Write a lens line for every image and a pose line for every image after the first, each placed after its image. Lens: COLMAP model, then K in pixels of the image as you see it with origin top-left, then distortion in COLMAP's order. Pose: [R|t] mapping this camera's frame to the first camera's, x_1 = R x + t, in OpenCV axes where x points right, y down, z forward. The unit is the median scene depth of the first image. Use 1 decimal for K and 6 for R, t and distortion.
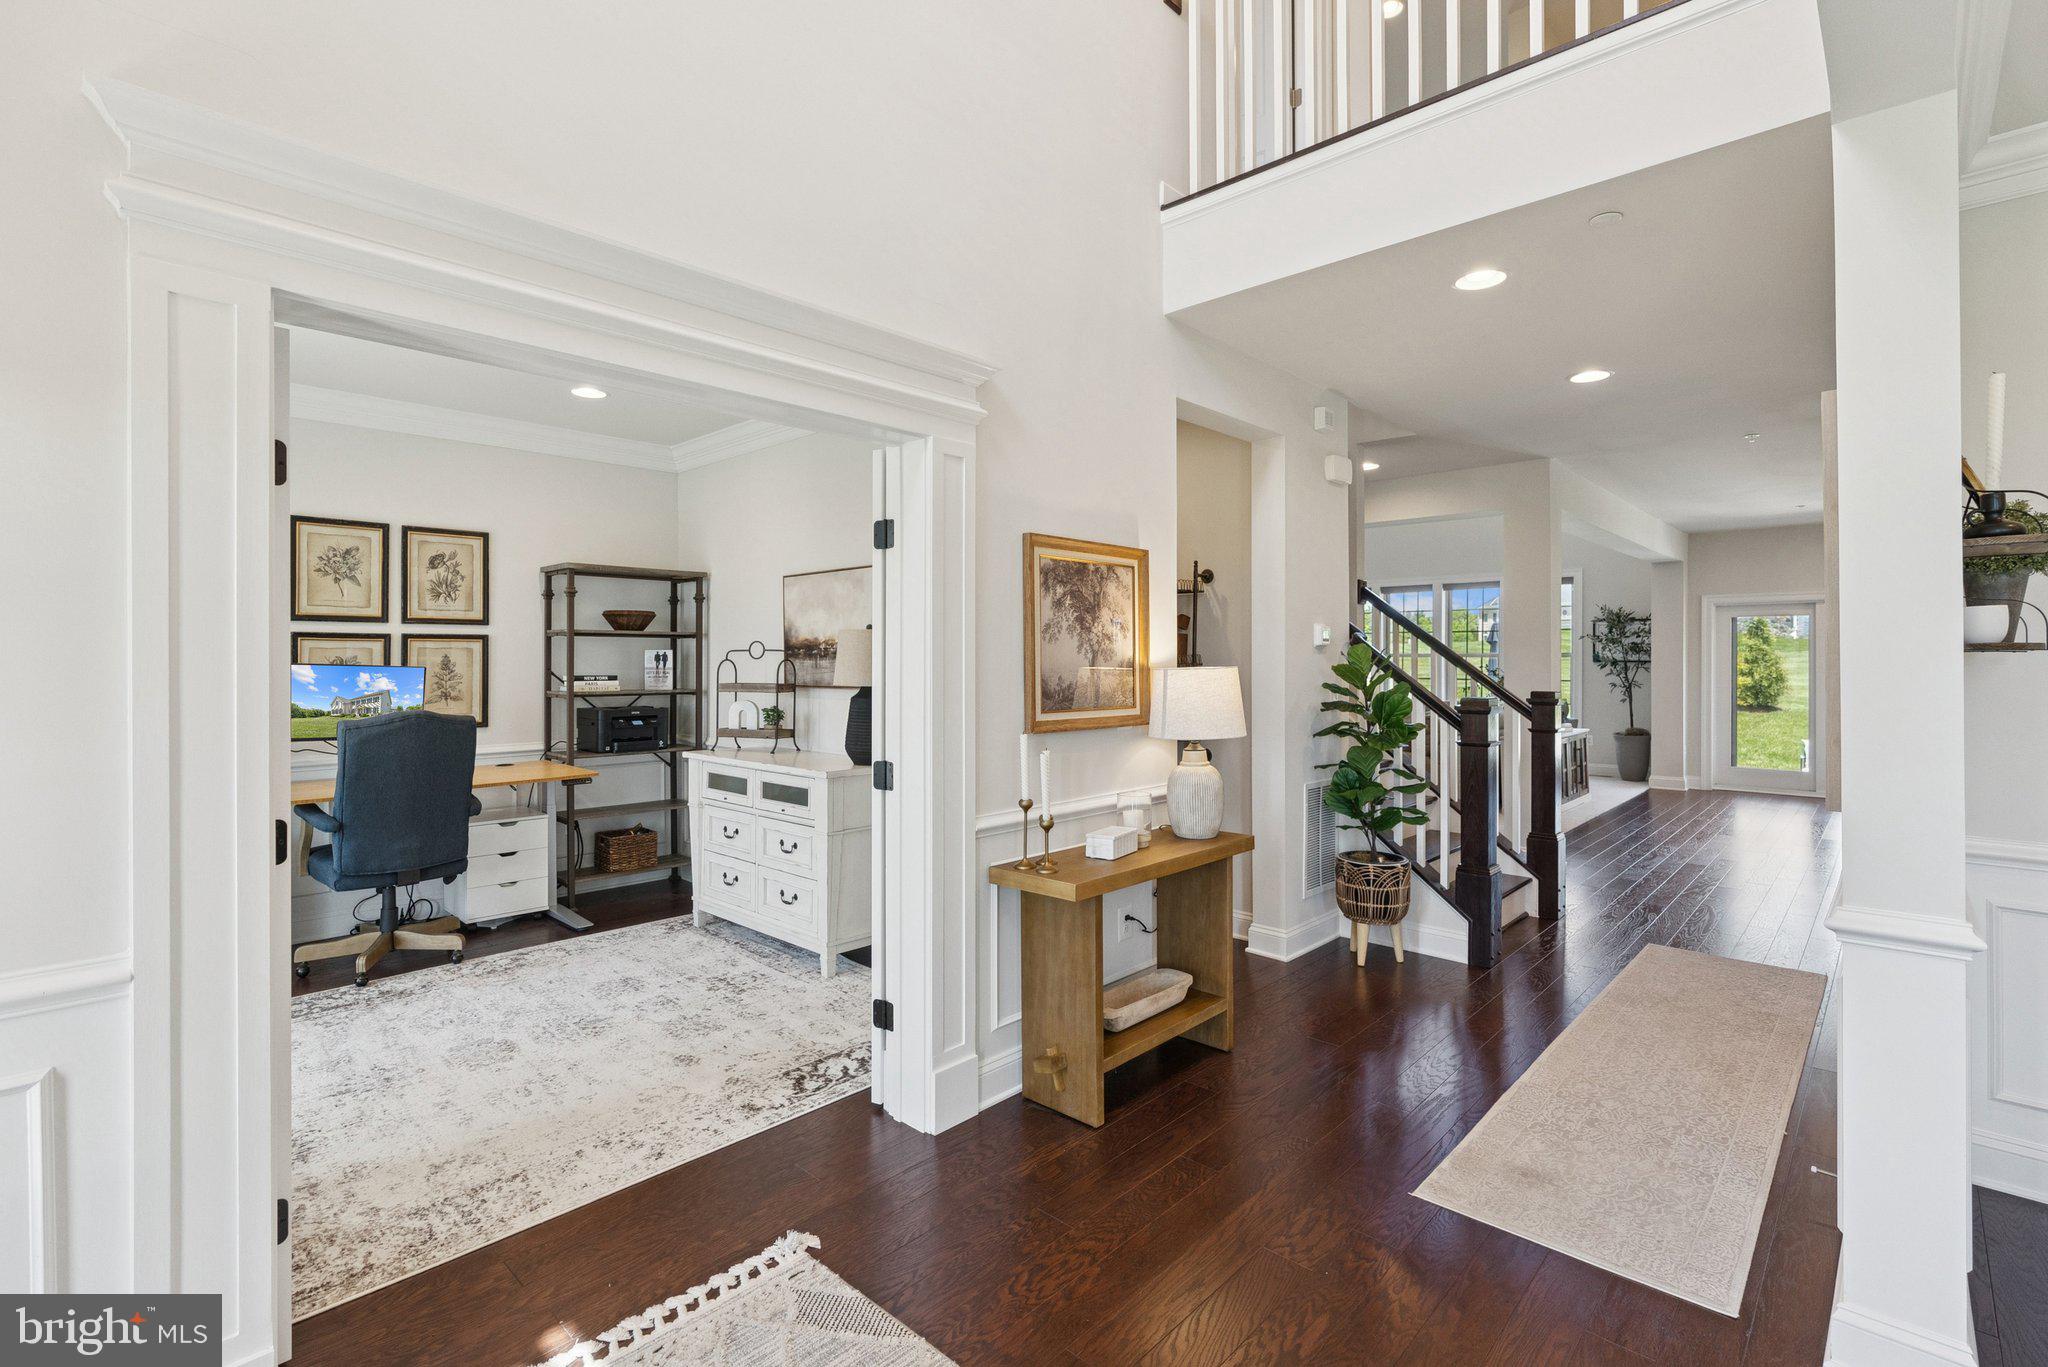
lens RADIAL K [[944.9, 0, 1006.6], [0, 944.9, 663.1], [0, 0, 1]] dist [-0.002639, -0.000101]
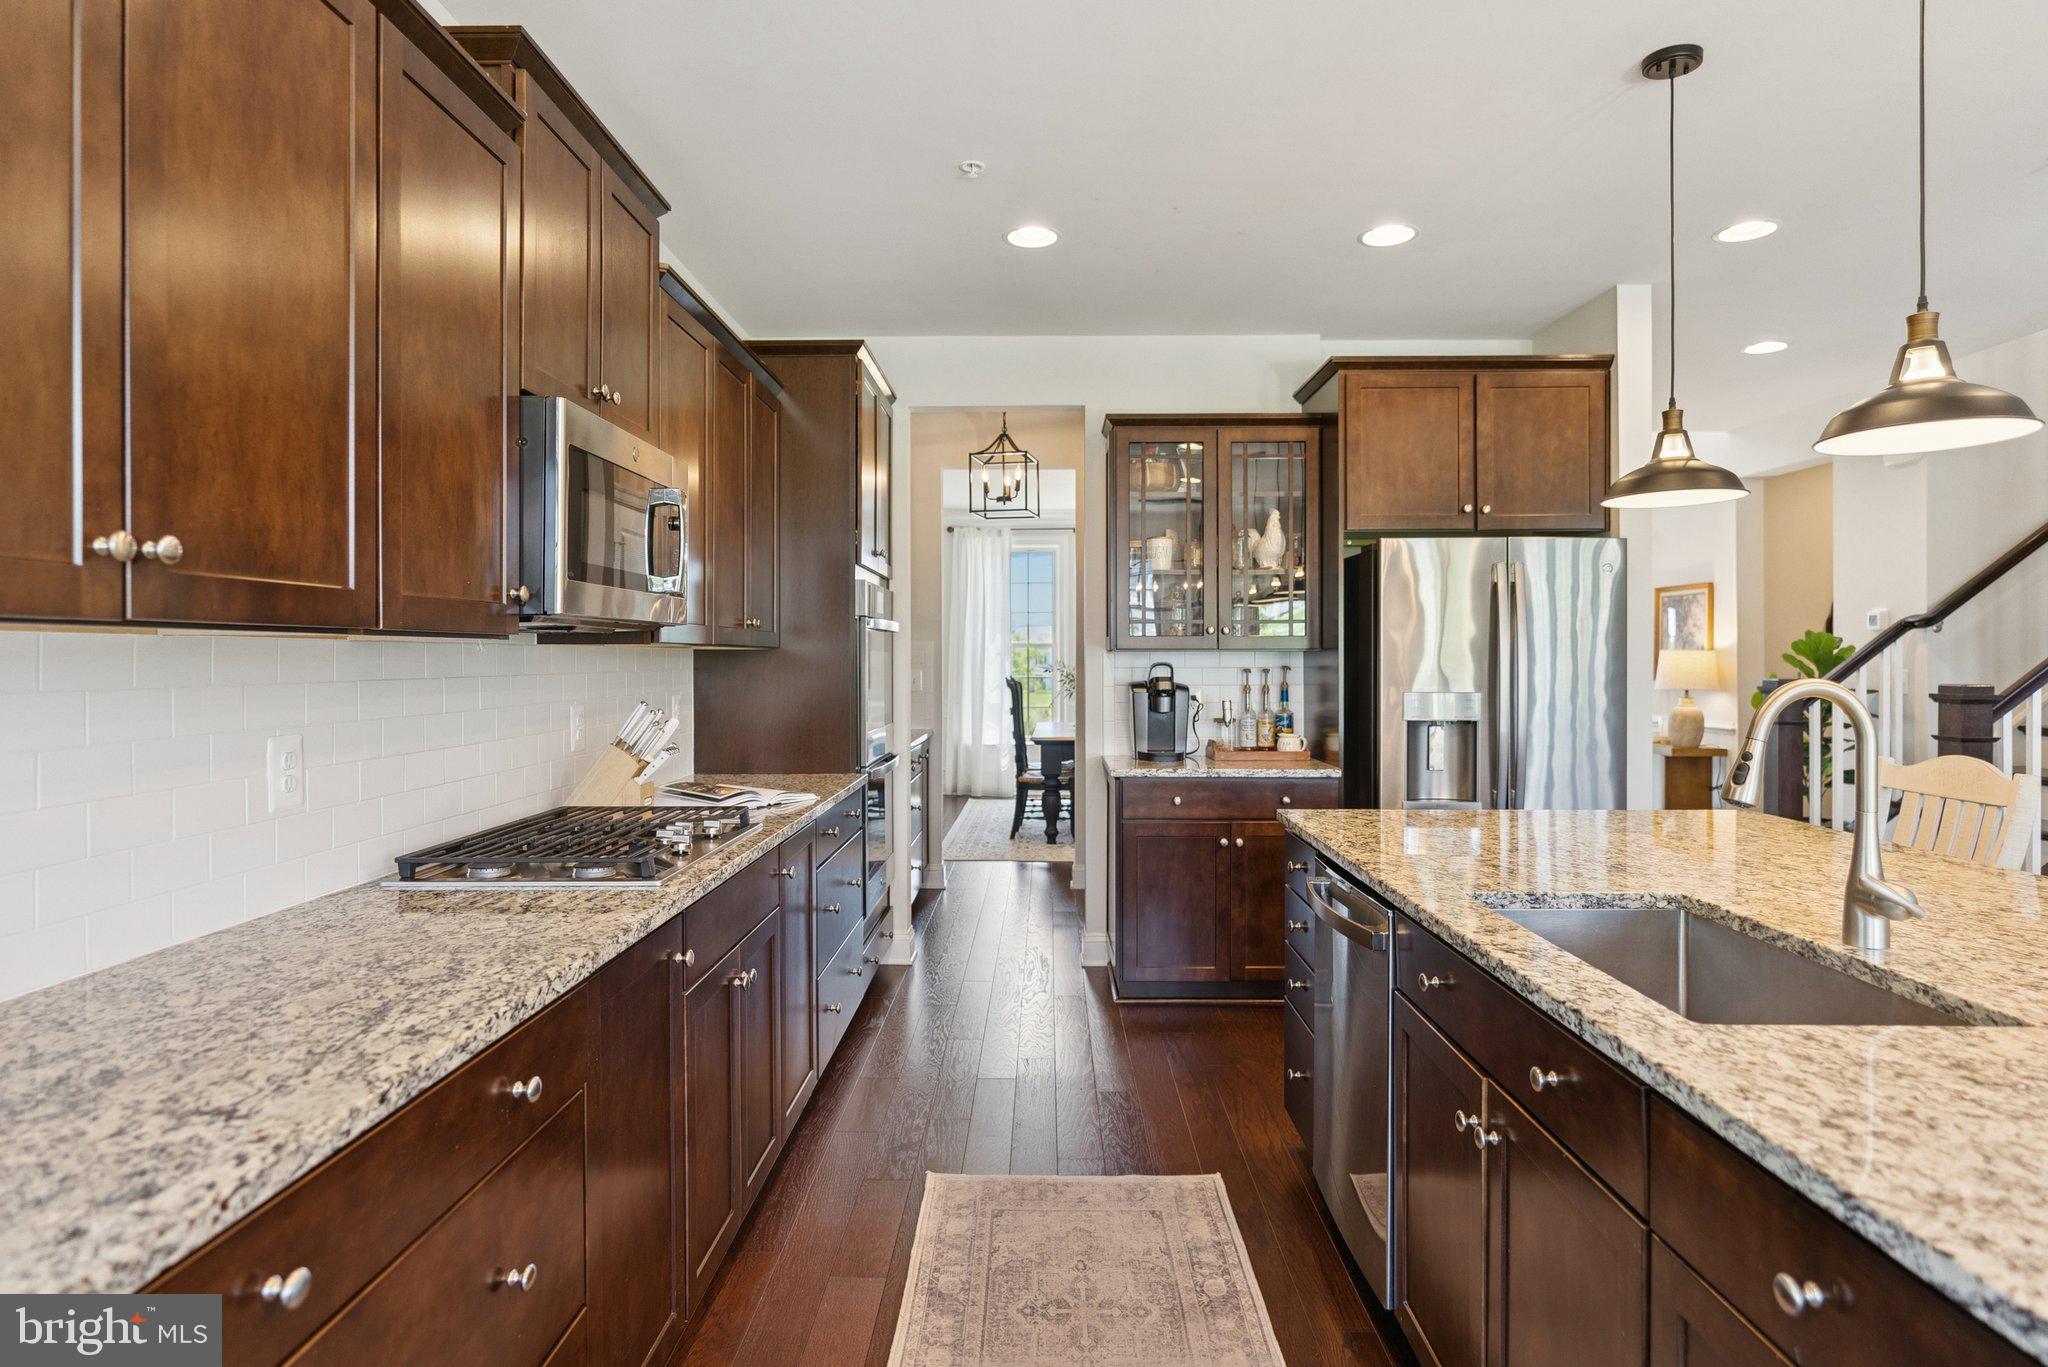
lens RADIAL K [[1133.1, 0, 1024.0], [0, 1133.1, 683.5], [0, 0, 1]] dist [-0.059899, -0.000142]
pose [[-0.738863, 0.020850, -0.673533, 2.425103], [0.004656, 0.999655, 0.025838, 0.004894], [0.673840, 0.015955, -0.738705, 1.670055]]
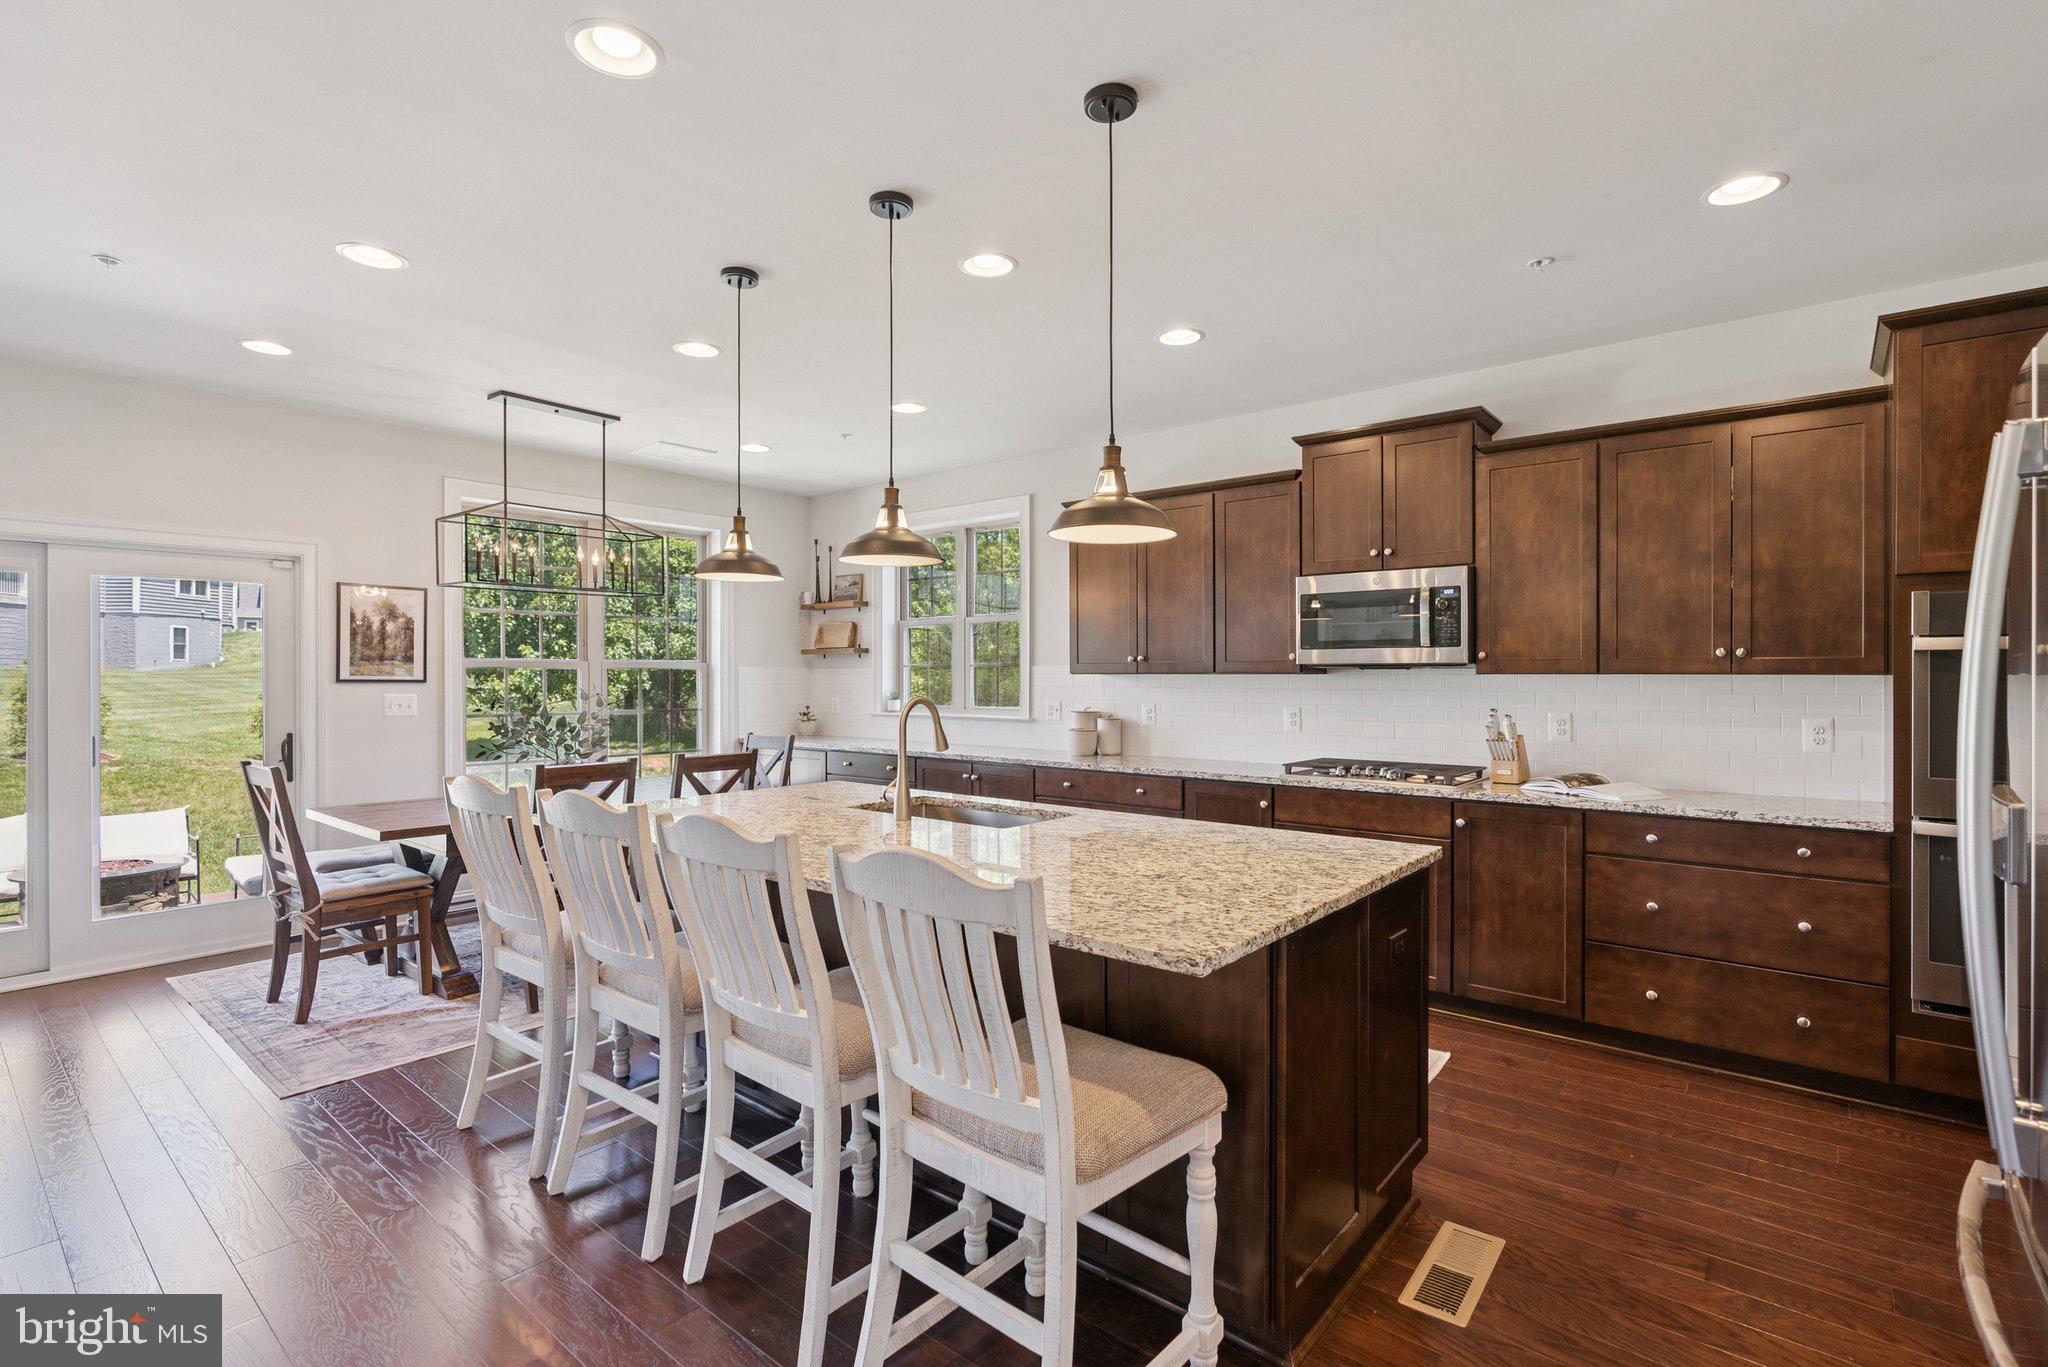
lens RADIAL K [[956.3, 0, 1017.2], [0, 956.3, 671.4], [0, 0, 1]] dist [-0.002827, -0.000057]
pose [[-0.066658, 0.003918, 0.997768, 1.001846], [0.002195, 0.999990, -0.003780, -0.004368], [-0.997773, 0.001938, -0.066666, 1.531945]]
